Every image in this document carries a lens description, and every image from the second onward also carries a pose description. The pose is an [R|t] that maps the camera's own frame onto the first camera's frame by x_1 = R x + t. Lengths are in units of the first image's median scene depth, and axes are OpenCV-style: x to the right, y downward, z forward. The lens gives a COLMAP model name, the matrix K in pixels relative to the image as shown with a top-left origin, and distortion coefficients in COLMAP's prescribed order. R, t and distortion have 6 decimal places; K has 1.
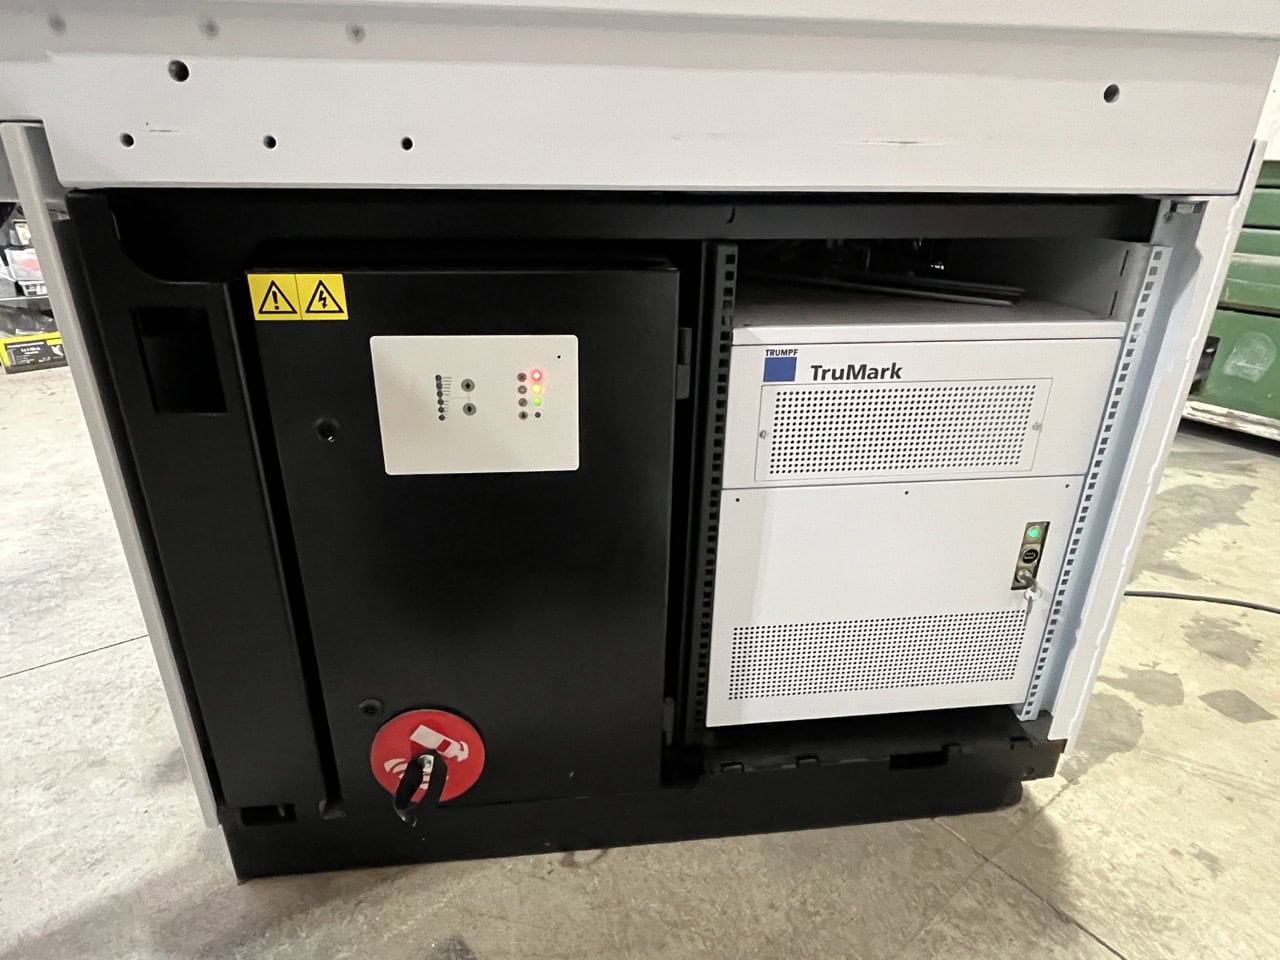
lens RADIAL K [[748.2, 0, 640.0], [0, 748.2, 480.0], [0, 0, 1]] dist [-0.007900, -0.000633]
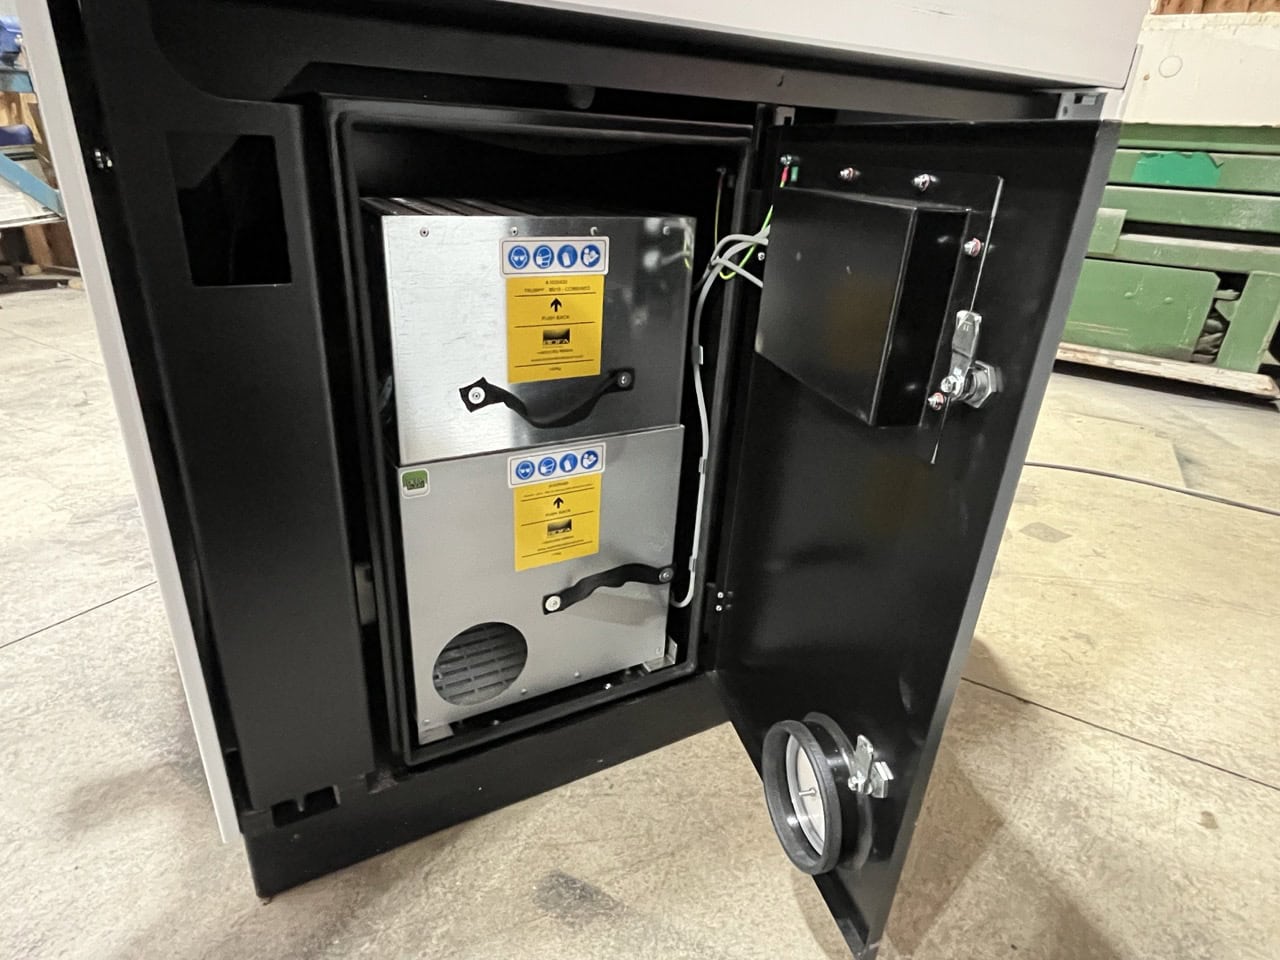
lens RADIAL K [[748.2, 0, 640.0], [0, 748.2, 480.0], [0, 0, 1]] dist [-0.007900, -0.000633]
pose [[0.921858, -0.128616, 0.365563, -0.395295], [0.115011, 0.991619, 0.058852, 0.082848], [-0.370069, -0.012210, 0.928924, 0.099620]]
